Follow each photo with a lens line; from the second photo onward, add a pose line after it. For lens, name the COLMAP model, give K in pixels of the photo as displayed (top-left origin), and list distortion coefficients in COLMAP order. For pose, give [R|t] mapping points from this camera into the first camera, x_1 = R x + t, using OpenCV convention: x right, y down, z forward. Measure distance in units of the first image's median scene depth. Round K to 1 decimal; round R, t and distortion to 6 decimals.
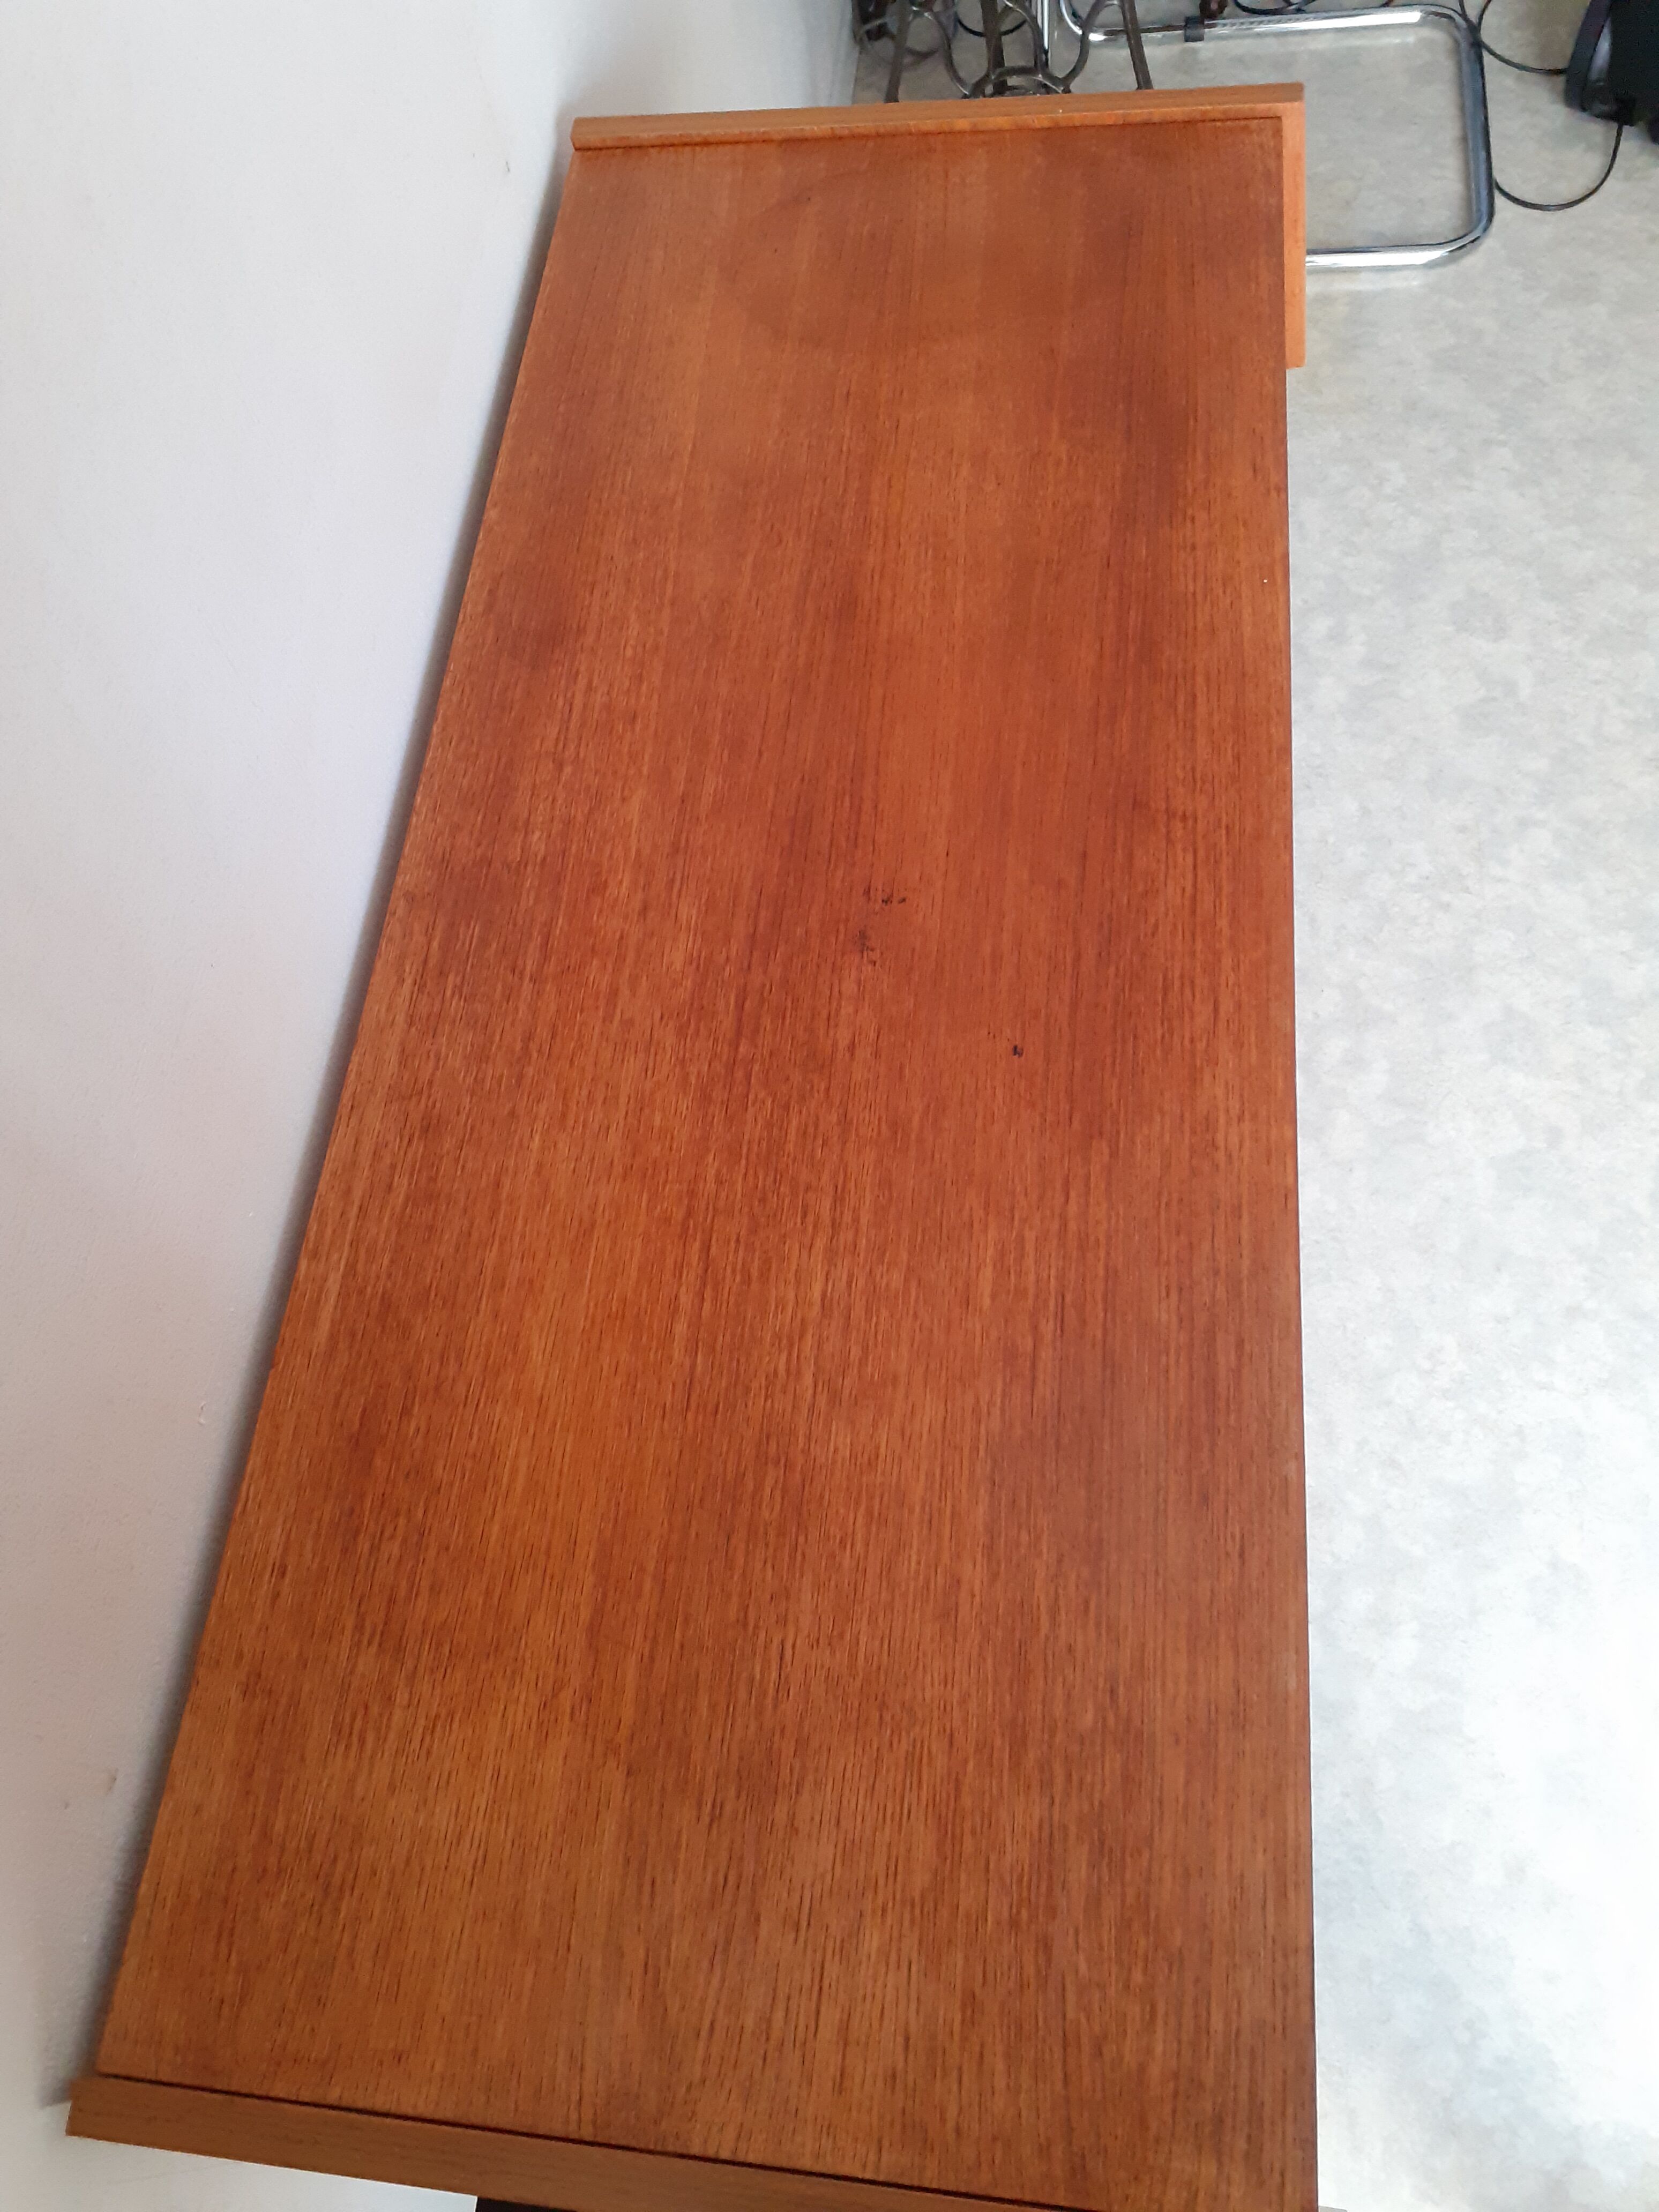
lens RADIAL K [[1777.1, 0, 837.6], [0, 1777.1, 1063.7], [0, 0, 1]] dist [0.016875, -0.027326]
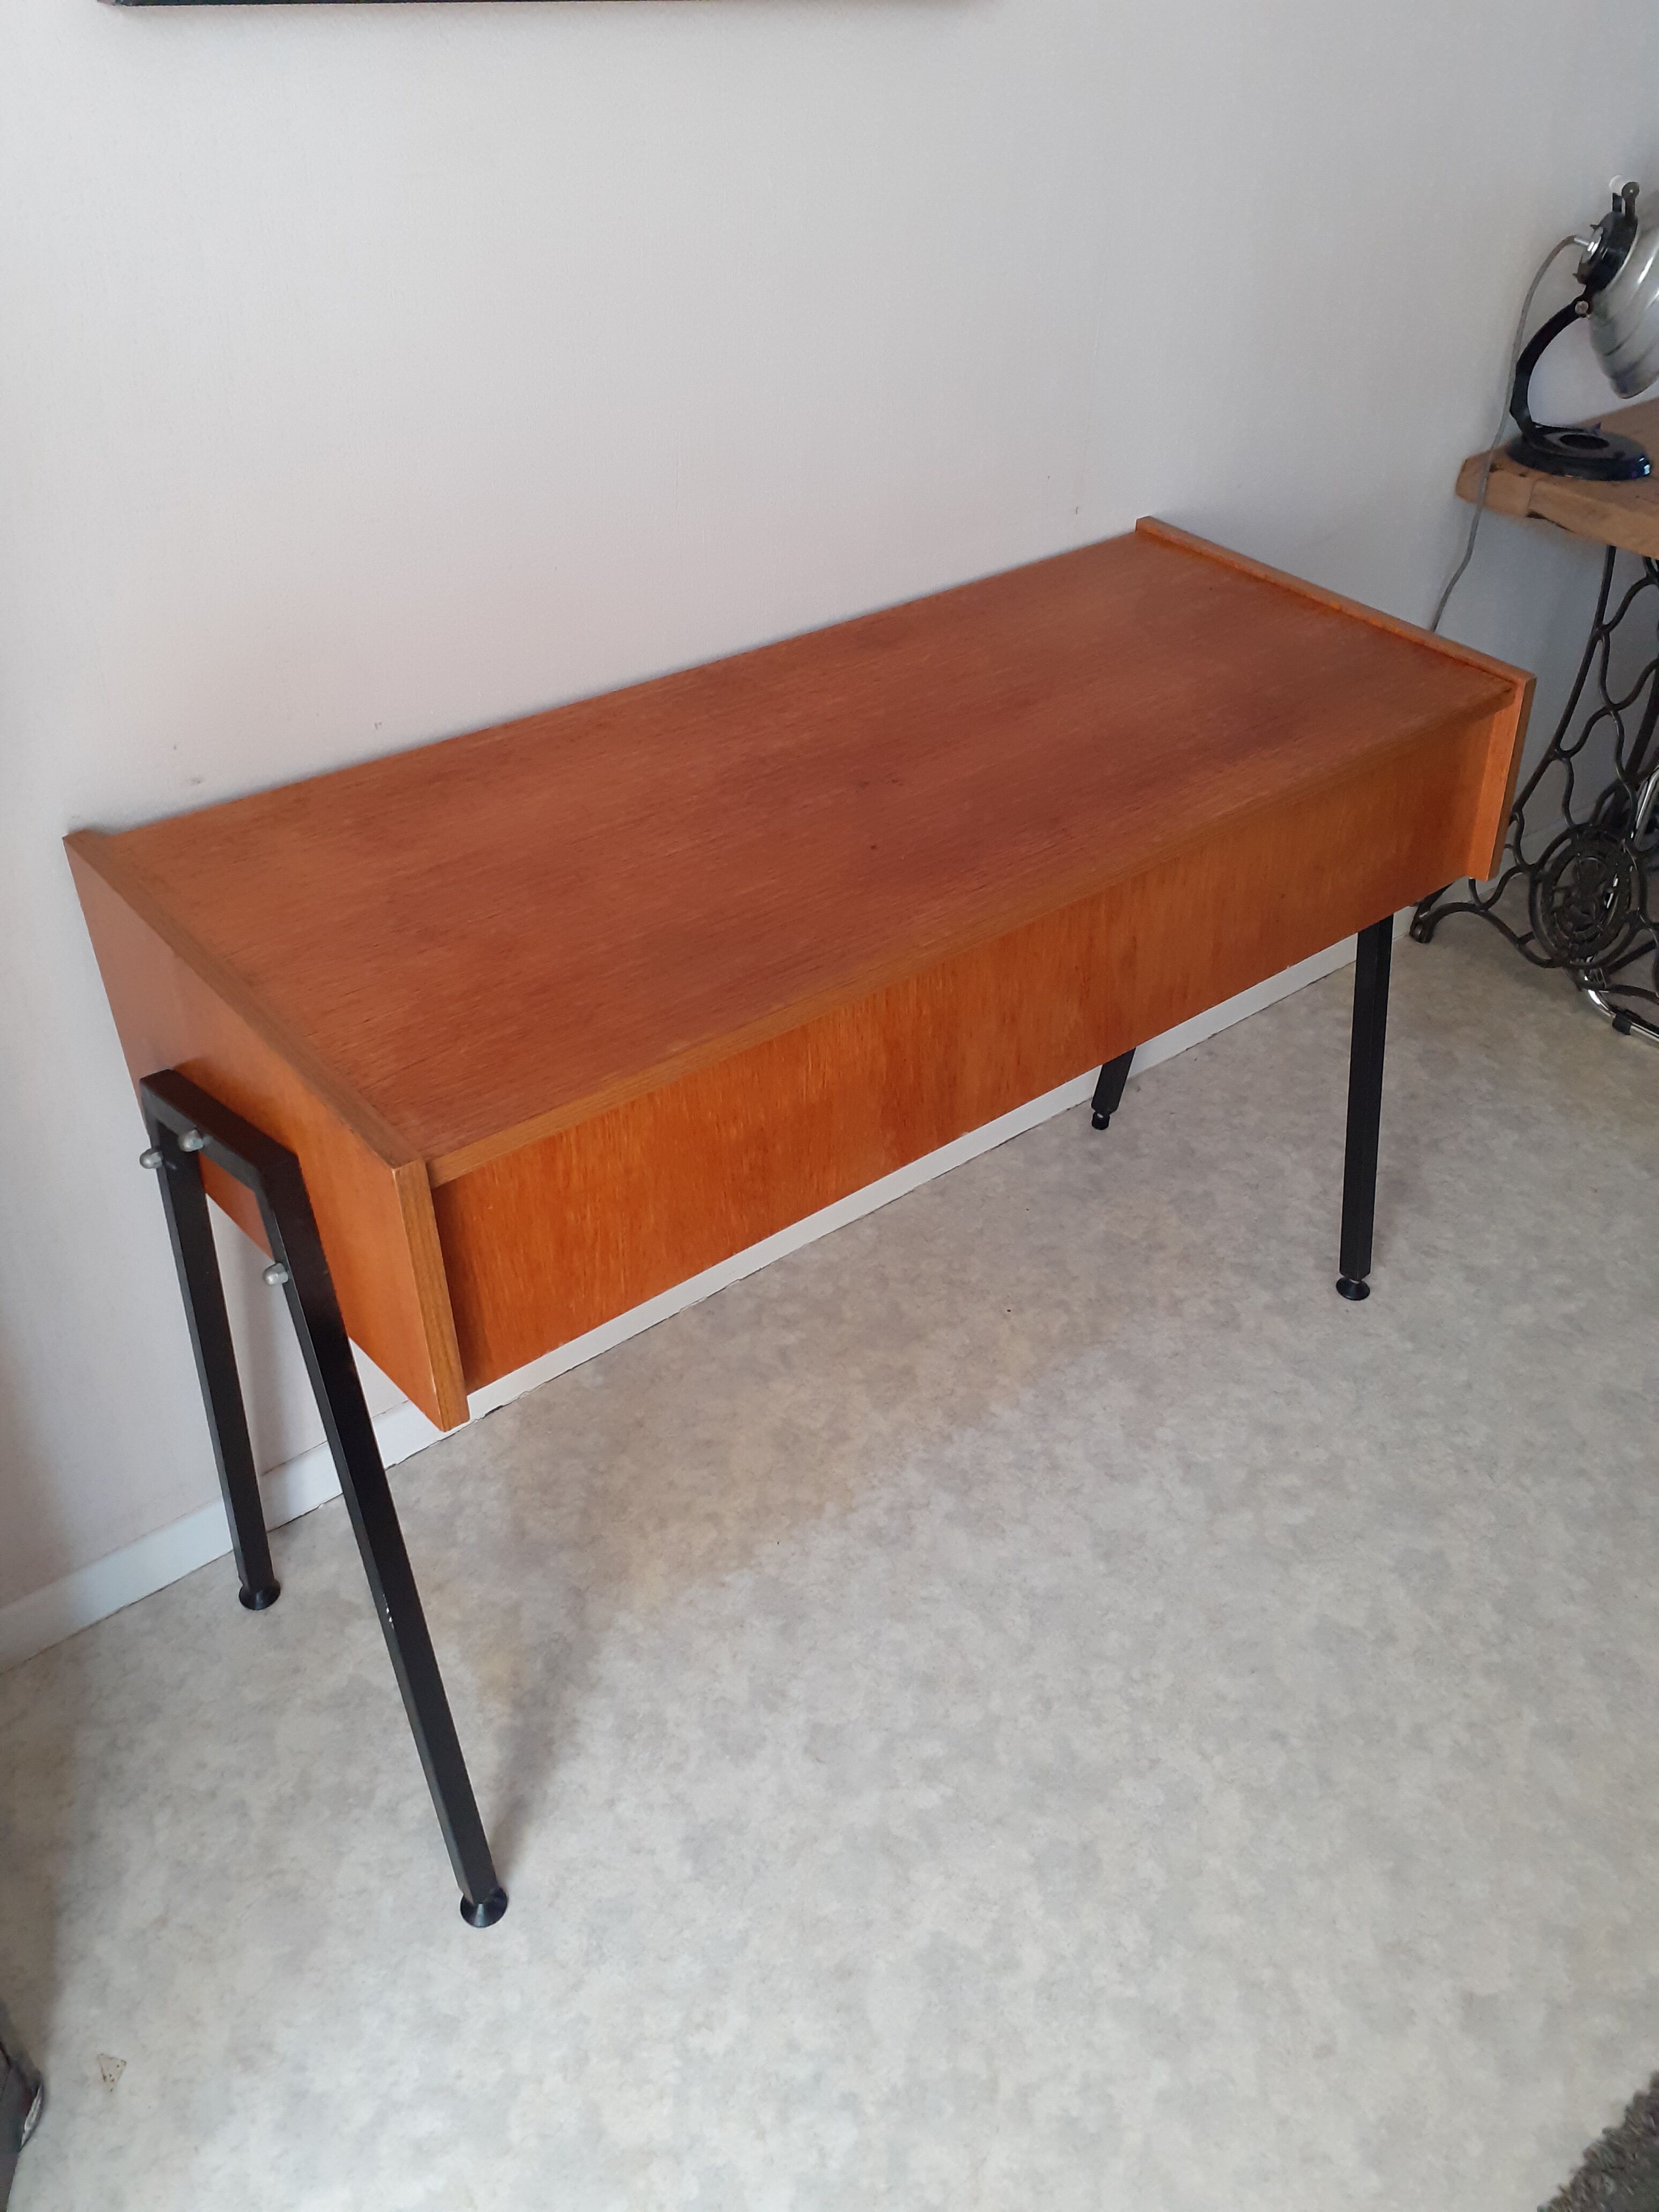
lens RADIAL K [[1777.1, 0, 826.0], [0, 1777.1, 1082.6], [0, 0, 1]] dist [0.016875, -0.027326]
pose [[0.696369, 0.544612, -0.467406, 0.489639], [-0.685591, 0.697385, -0.208854, 0.262945], [0.212217, 0.465889, 0.859018, -0.143716]]
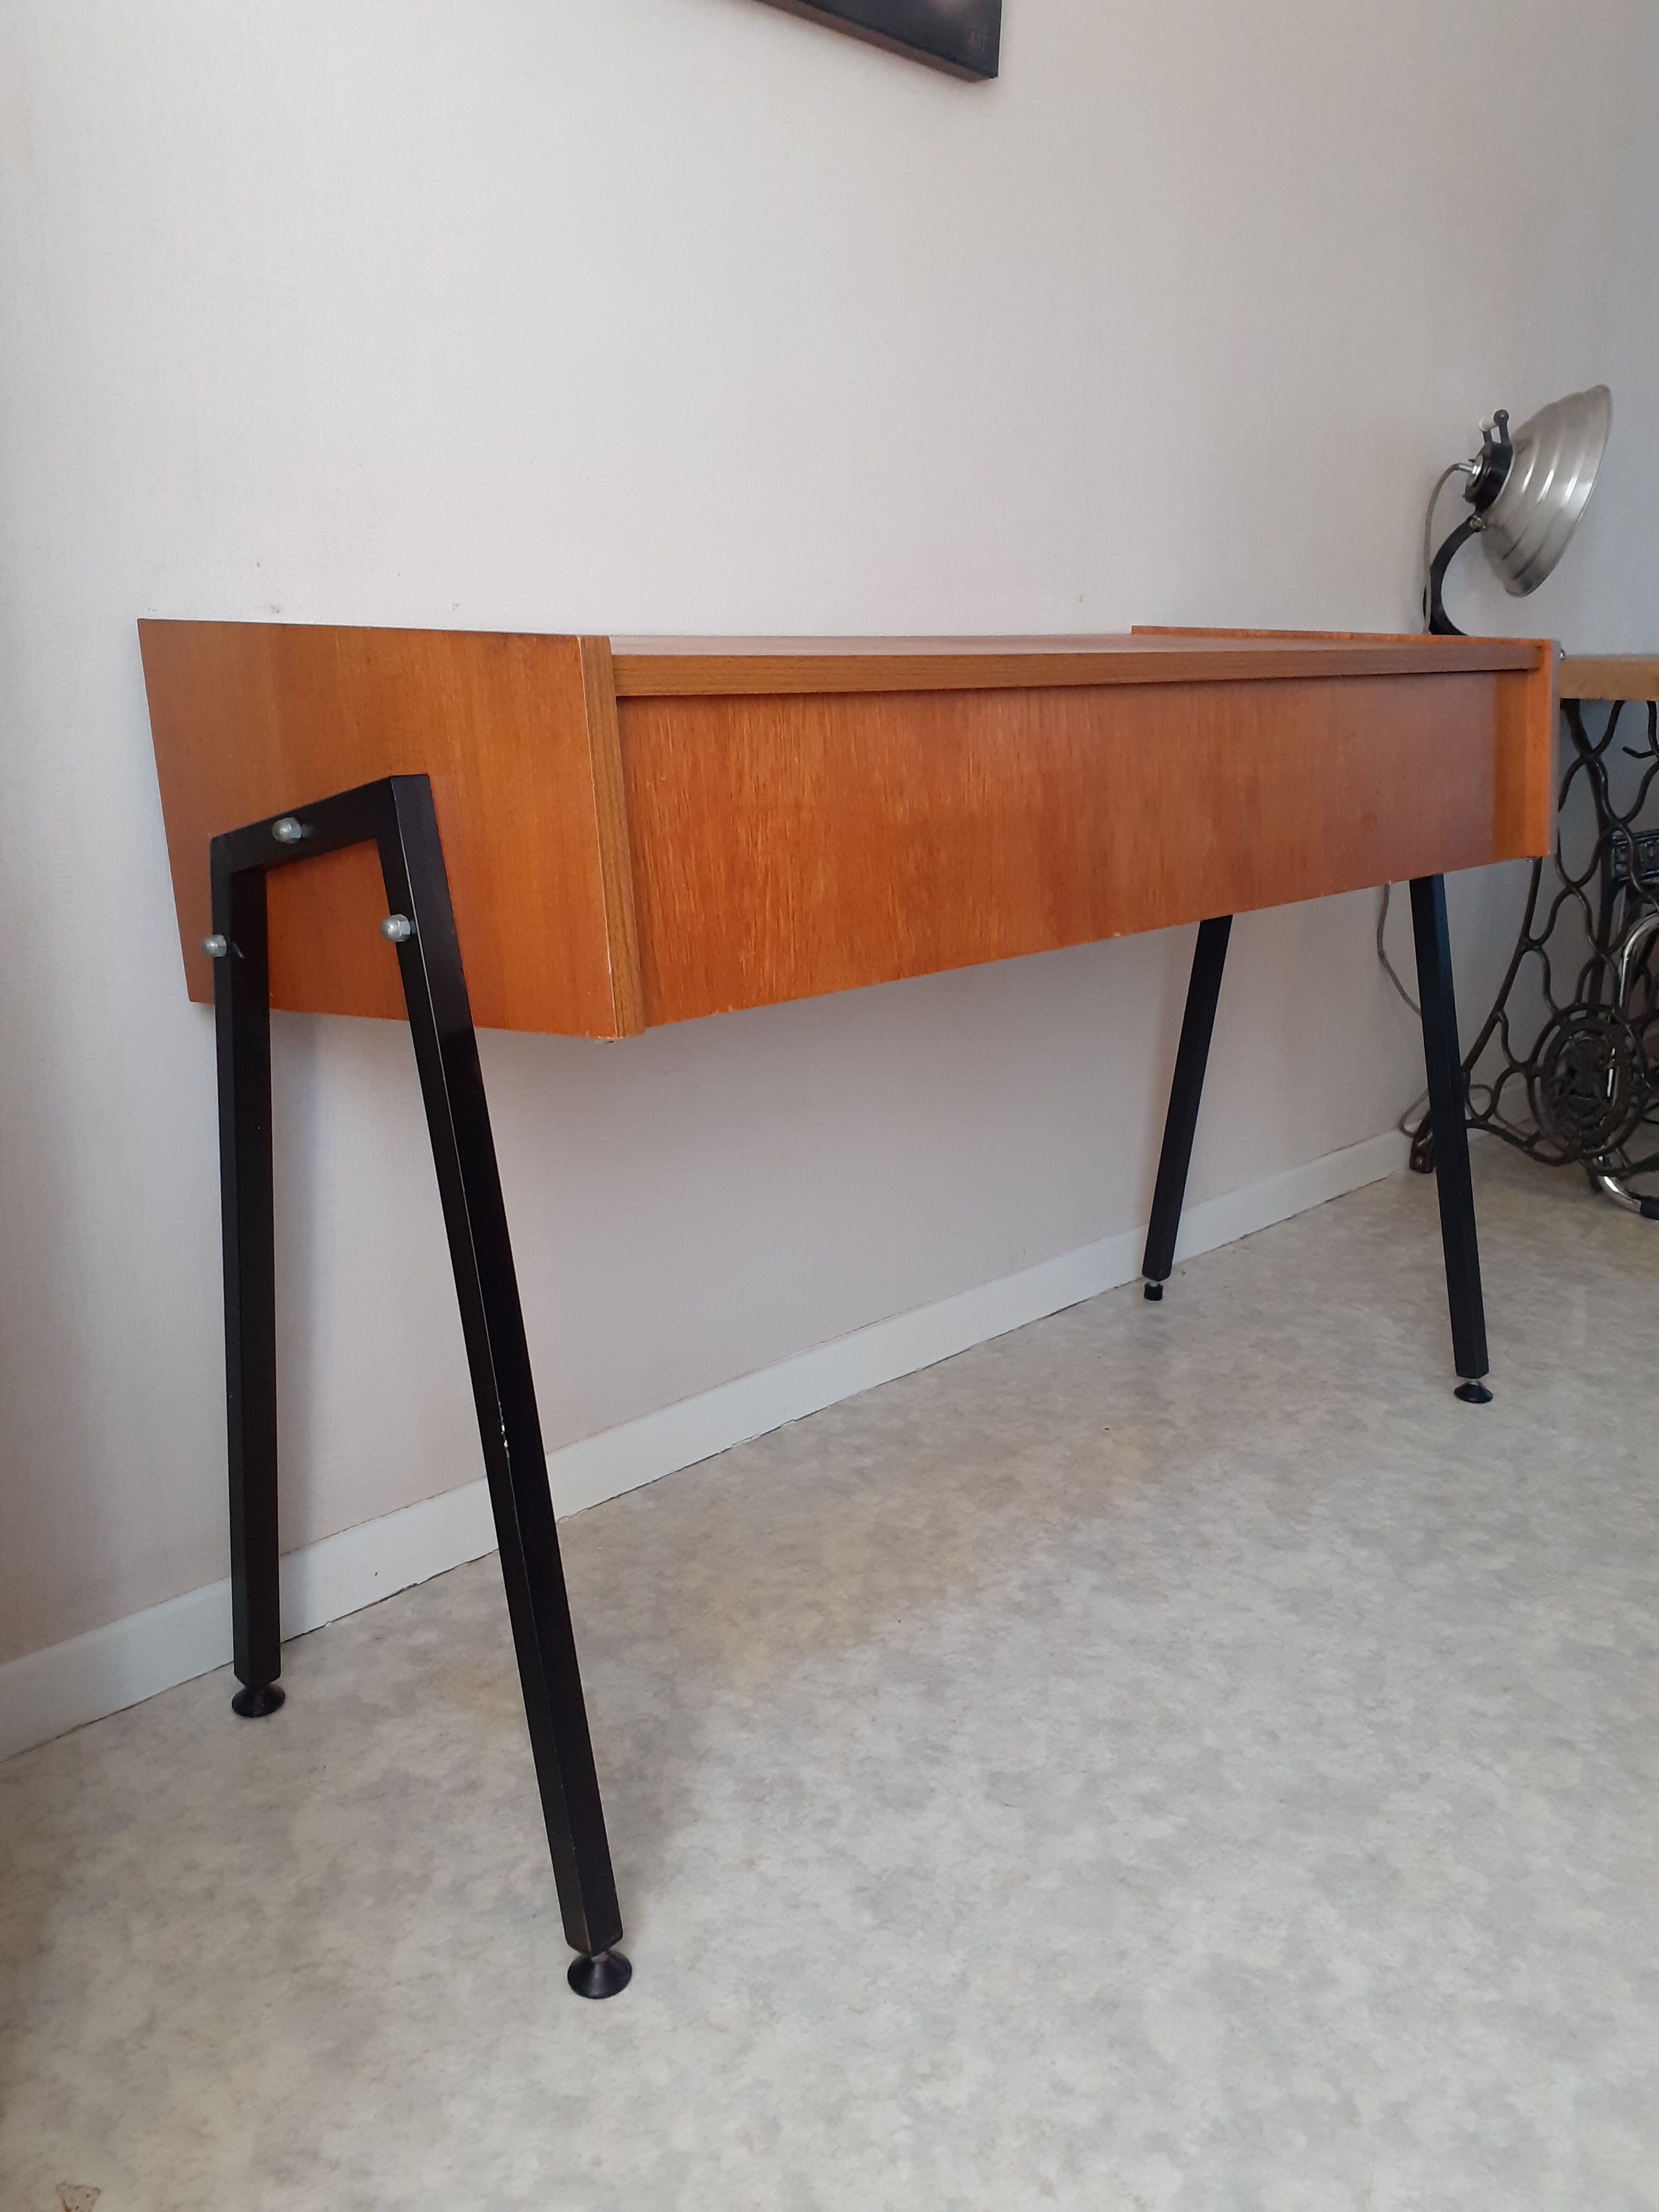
lens RADIAL K [[1777.1, 0, 825.1], [0, 1777.1, 1081.4], [0, 0, 1]] dist [0.016875, -0.027326]
pose [[0.766056, 0.288854, -0.574213, 0.519149], [-0.612333, 0.599611, -0.515281, 0.579814], [0.195464, 0.746344, 0.636211, 0.149240]]
